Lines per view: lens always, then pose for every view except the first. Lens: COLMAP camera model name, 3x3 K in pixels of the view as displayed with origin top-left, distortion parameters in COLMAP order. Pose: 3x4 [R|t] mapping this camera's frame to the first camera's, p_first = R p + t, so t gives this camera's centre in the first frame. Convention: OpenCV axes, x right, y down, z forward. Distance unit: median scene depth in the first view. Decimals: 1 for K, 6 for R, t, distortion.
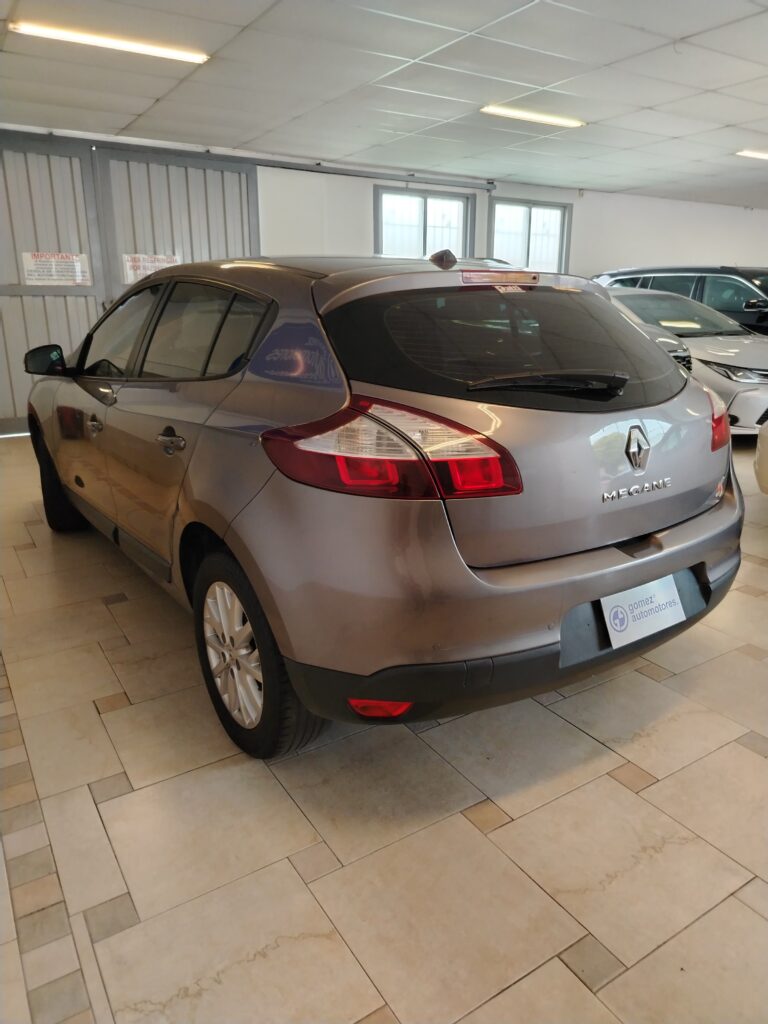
lens RADIAL K [[717.1, 0, 391.1], [0, 717.1, 514.0], [0, 0, 1]] dist [0.012328, -0.012225]
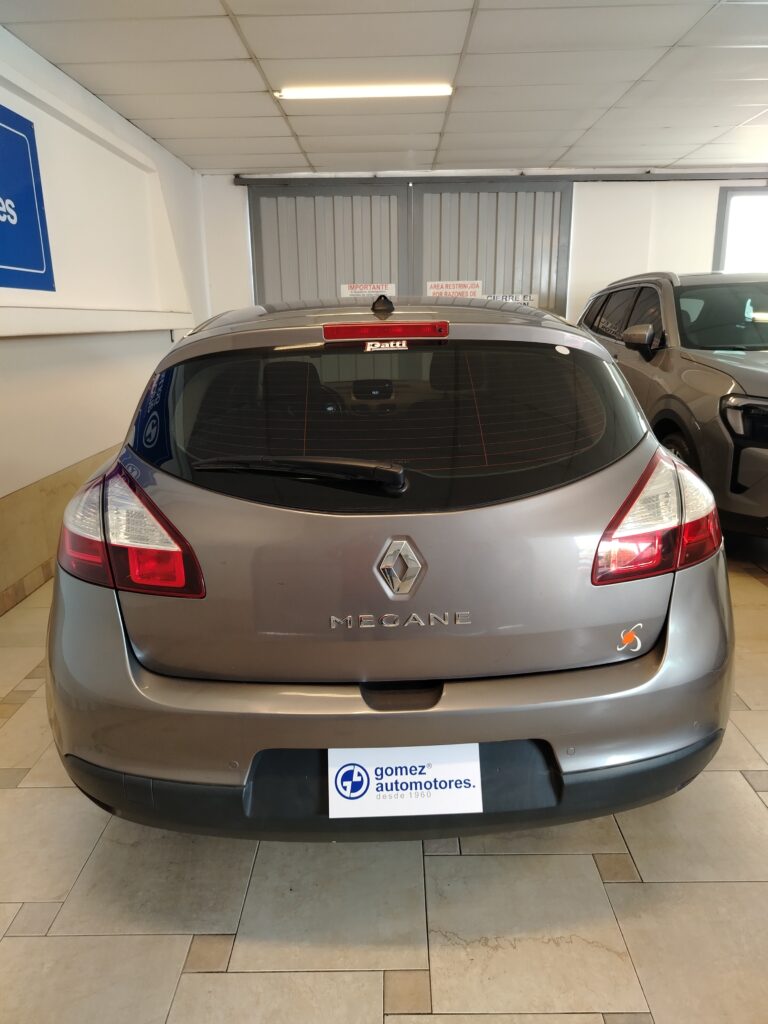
lens RADIAL K [[717.1, 0, 388.0], [0, 717.1, 516.1], [0, 0, 1]] dist [0.012328, -0.012225]
pose [[0.837319, 0.135942, -0.529543, 0.558863], [-0.142526, 0.989377, 0.028624, -0.126393], [0.527809, 0.051506, 0.847800, 0.276884]]
